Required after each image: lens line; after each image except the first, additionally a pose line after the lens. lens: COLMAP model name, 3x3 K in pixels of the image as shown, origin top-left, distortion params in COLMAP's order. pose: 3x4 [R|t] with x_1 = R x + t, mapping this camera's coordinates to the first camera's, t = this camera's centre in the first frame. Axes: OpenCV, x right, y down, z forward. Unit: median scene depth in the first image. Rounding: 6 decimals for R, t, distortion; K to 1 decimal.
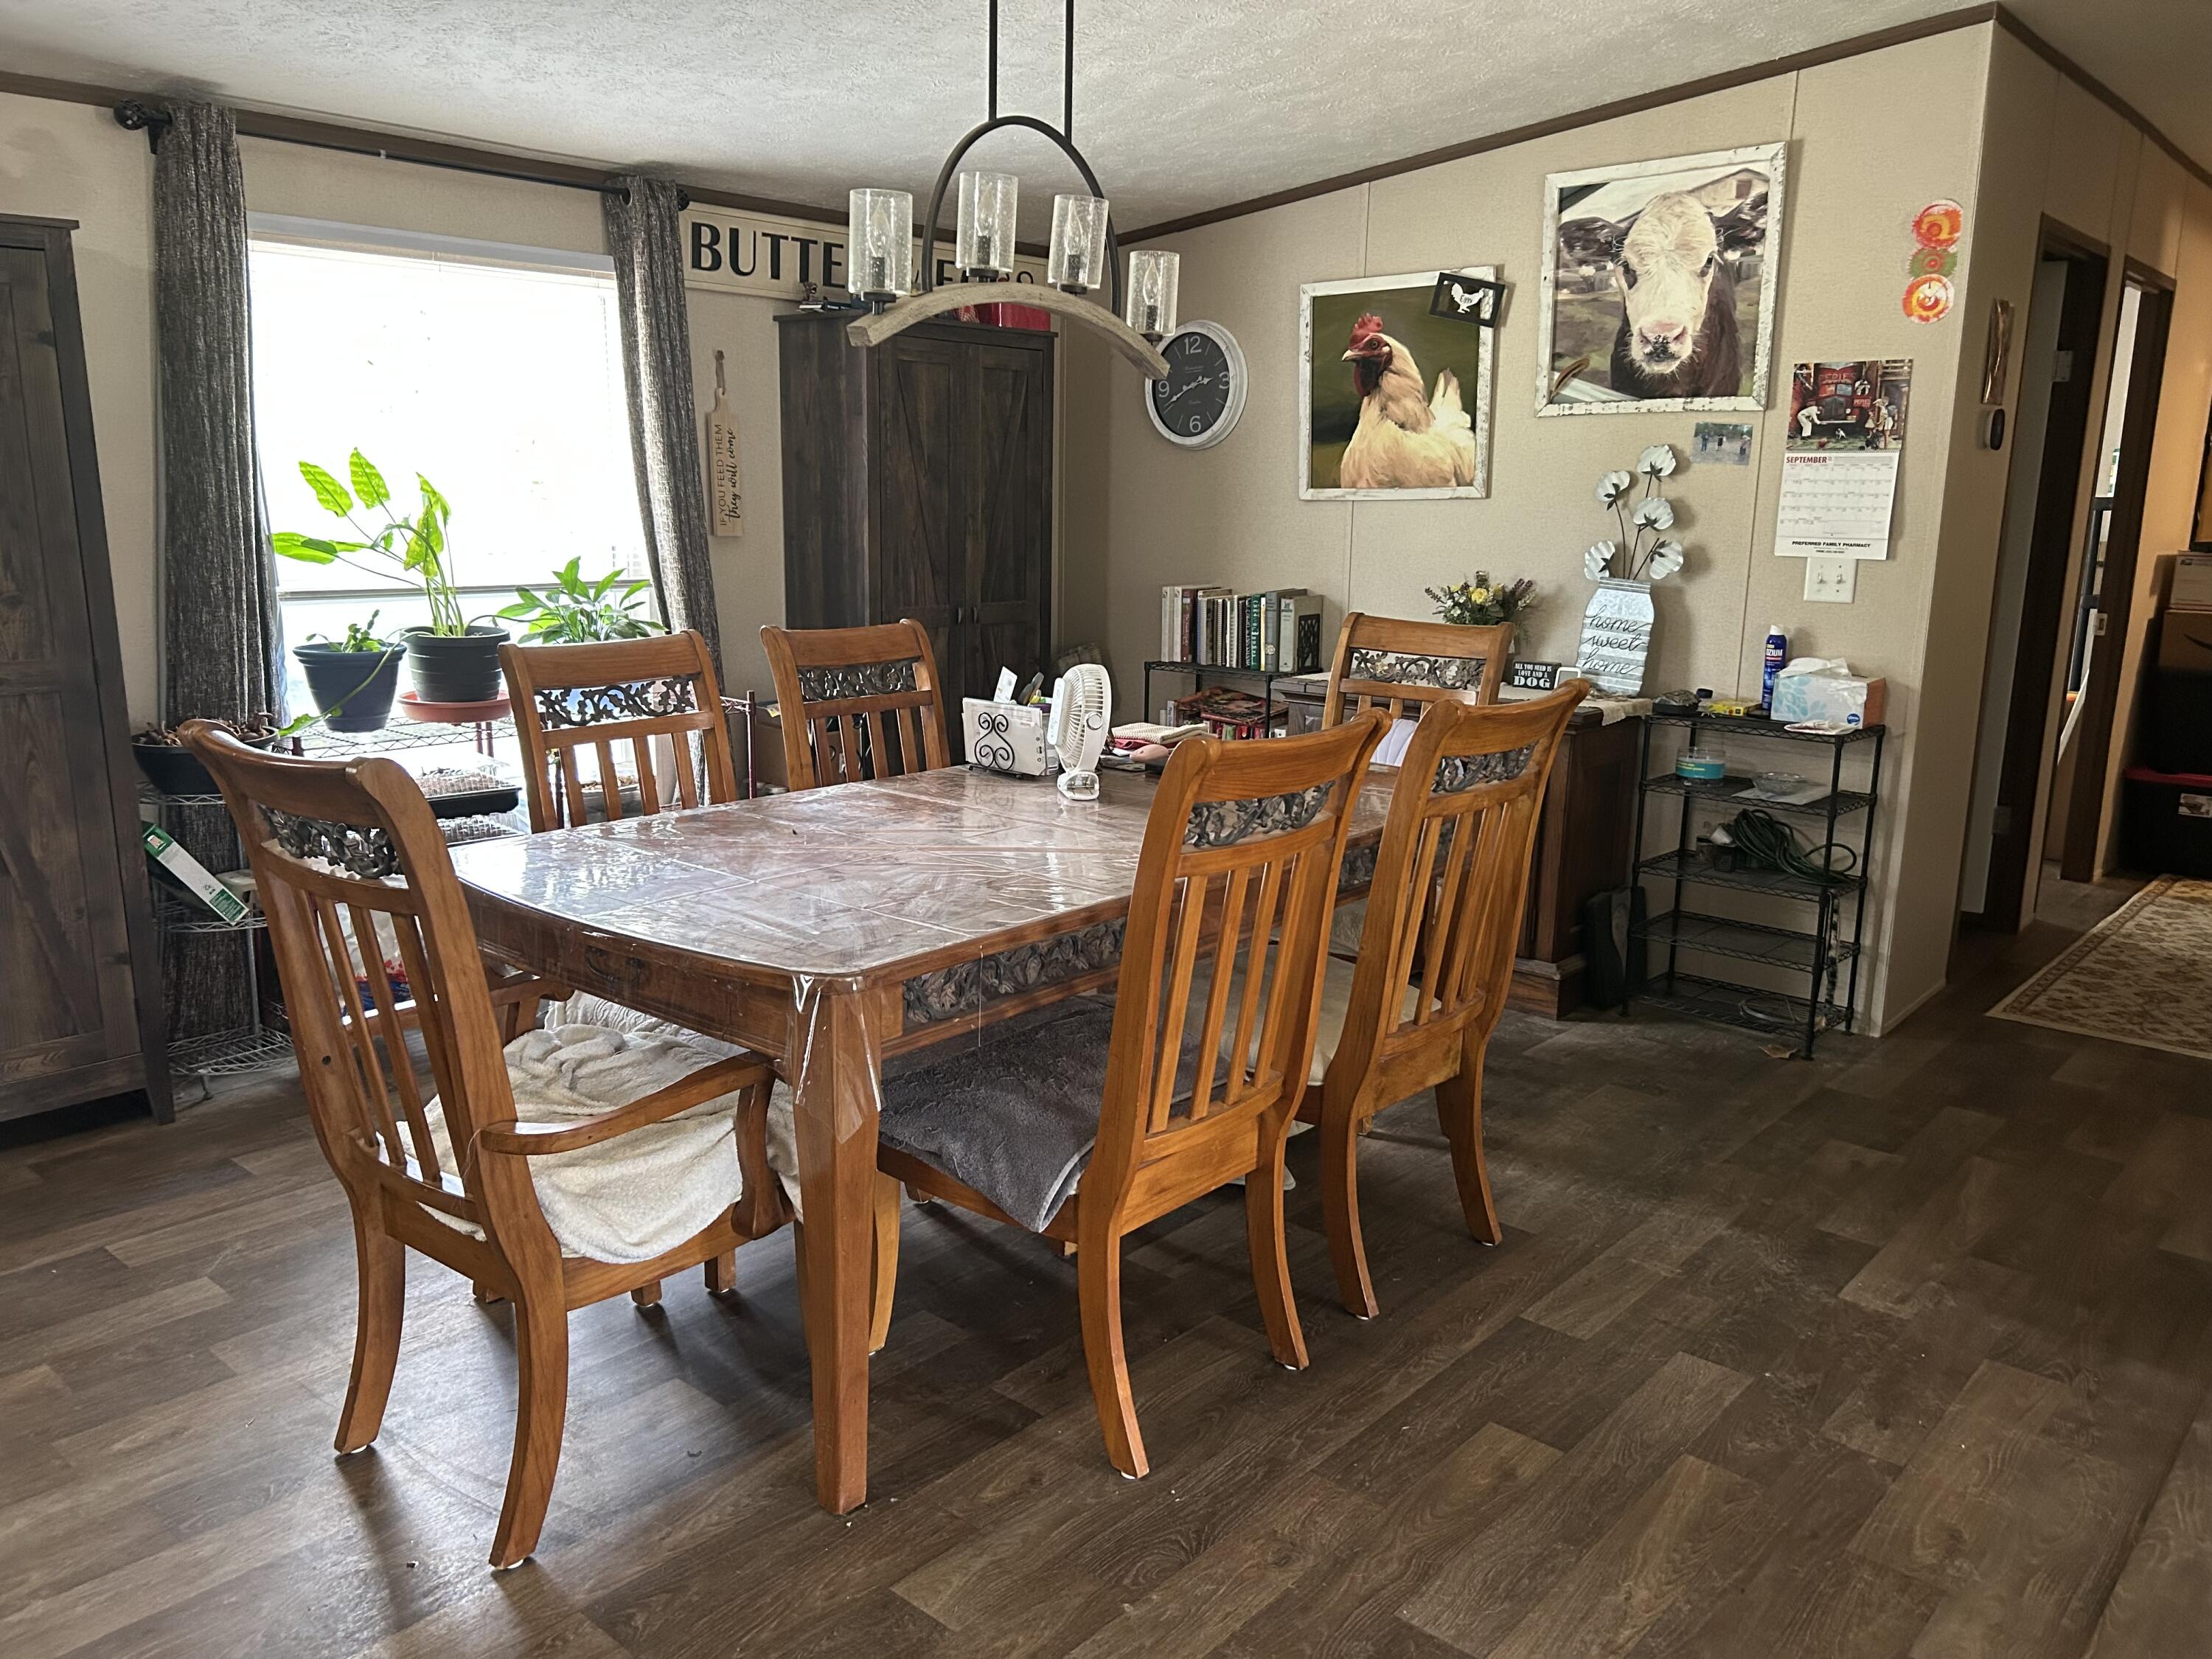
lens RADIAL K [[1644.9, 0, 1099.5], [0, 1644.9, 822.0], [0, 0, 1]] dist [0.035382, -0.040841]
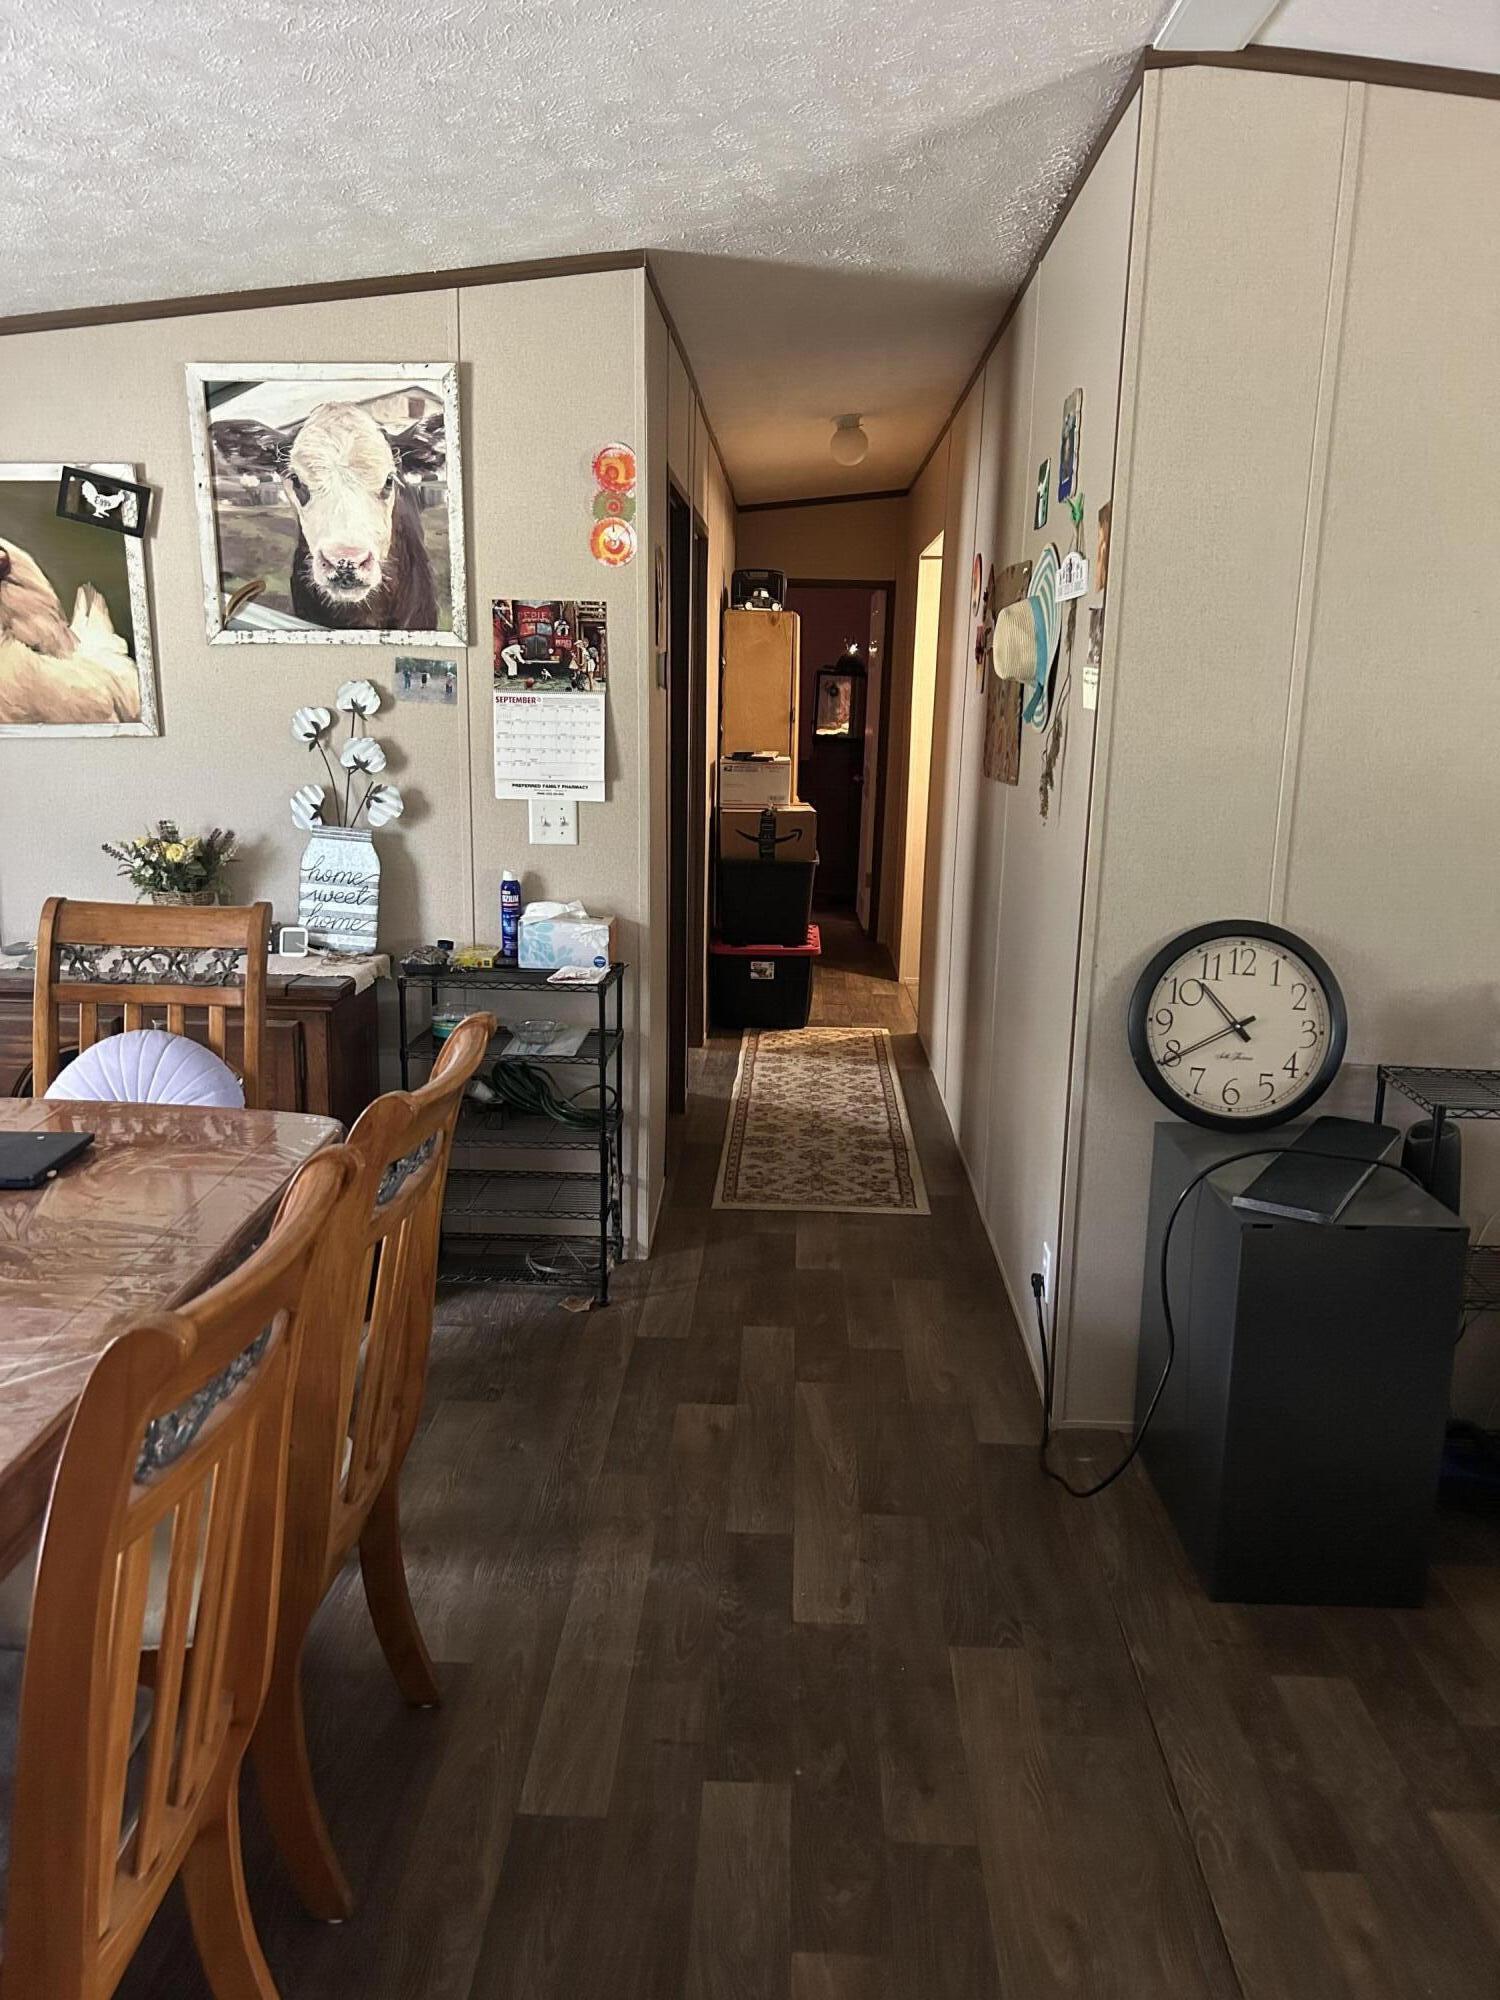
lens RADIAL K [[1487.3, 0, 748.3], [0, 1487.3, 1014.3], [0, 0, 1]] dist [0.035382, -0.040841]
pose [[0.773096, -0.138135, 0.619064, -0.034606], [0.122749, 0.990130, 0.067643, -0.075782], [-0.622298, 0.023695, 0.782422, 0.225265]]
